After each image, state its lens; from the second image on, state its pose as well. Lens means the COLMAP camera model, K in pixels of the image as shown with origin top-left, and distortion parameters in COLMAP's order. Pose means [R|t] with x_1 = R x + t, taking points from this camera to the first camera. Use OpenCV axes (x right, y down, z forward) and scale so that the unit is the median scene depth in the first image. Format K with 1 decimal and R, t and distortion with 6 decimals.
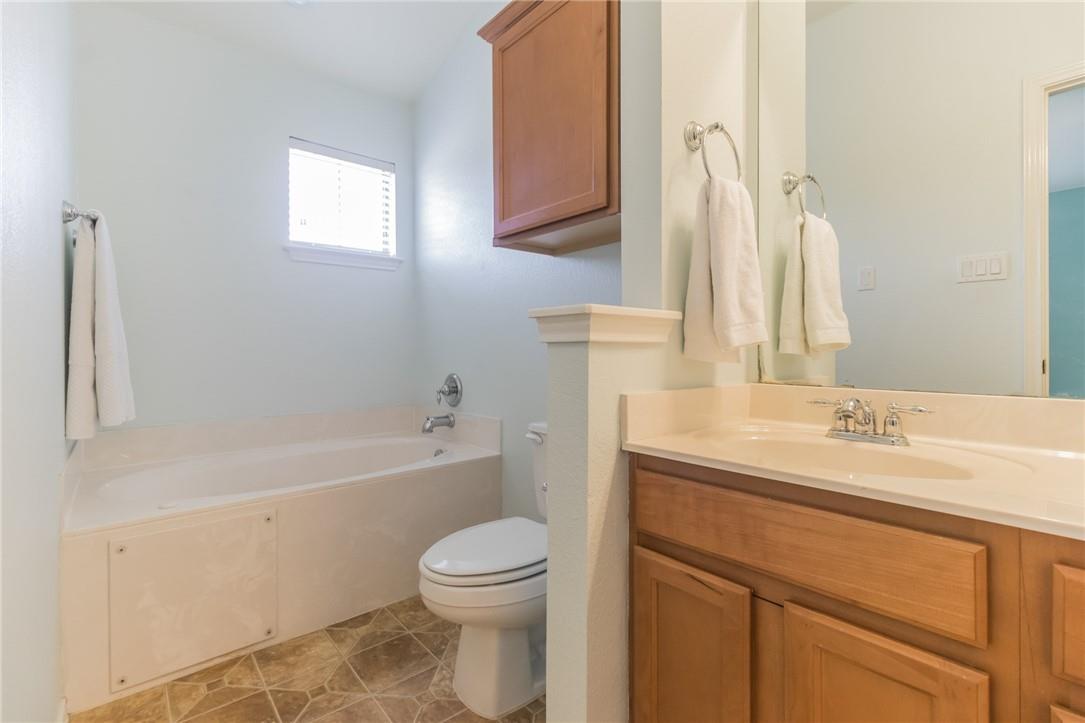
lens RADIAL K [[500.6, 0, 543.8], [0, 500.6, 353.1], [0, 0, 1]] dist [-0.002262, -0.000087]
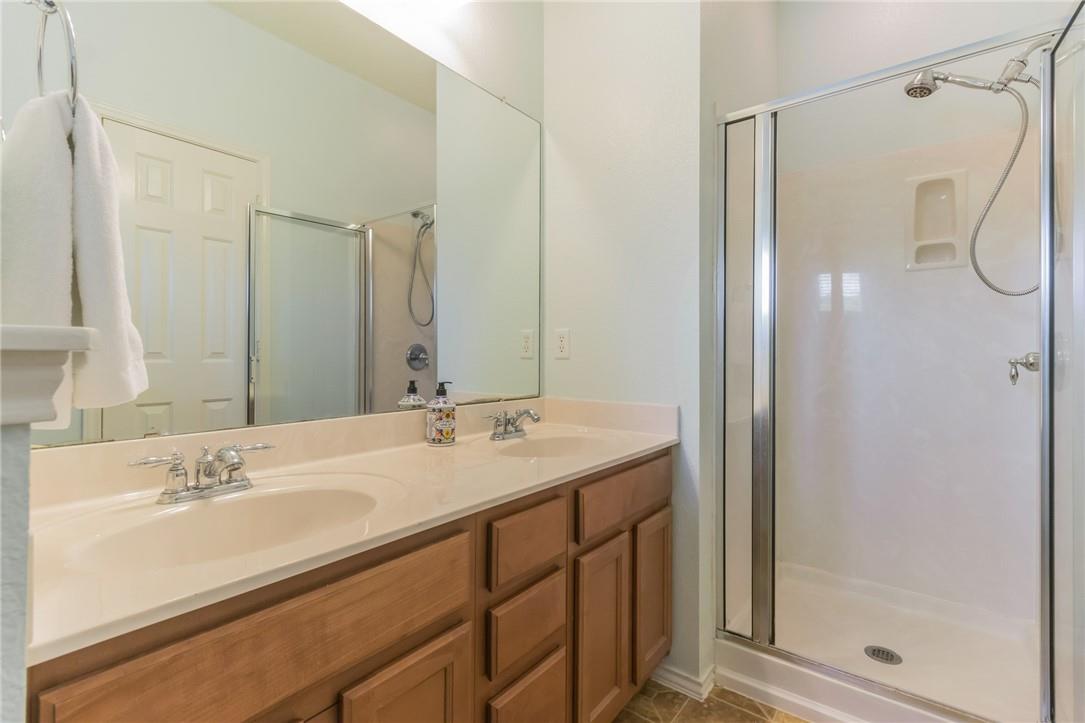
lens RADIAL K [[500.6, 0, 540.2], [0, 500.6, 358.7], [0, 0, 1]] dist [-0.002262, -0.000087]
pose [[-0.197336, 0.000198, 0.980336, -0.411773], [0.009330, 0.999955, 0.001676, -0.077104], [-0.980292, 0.009477, -0.197329, 0.801154]]
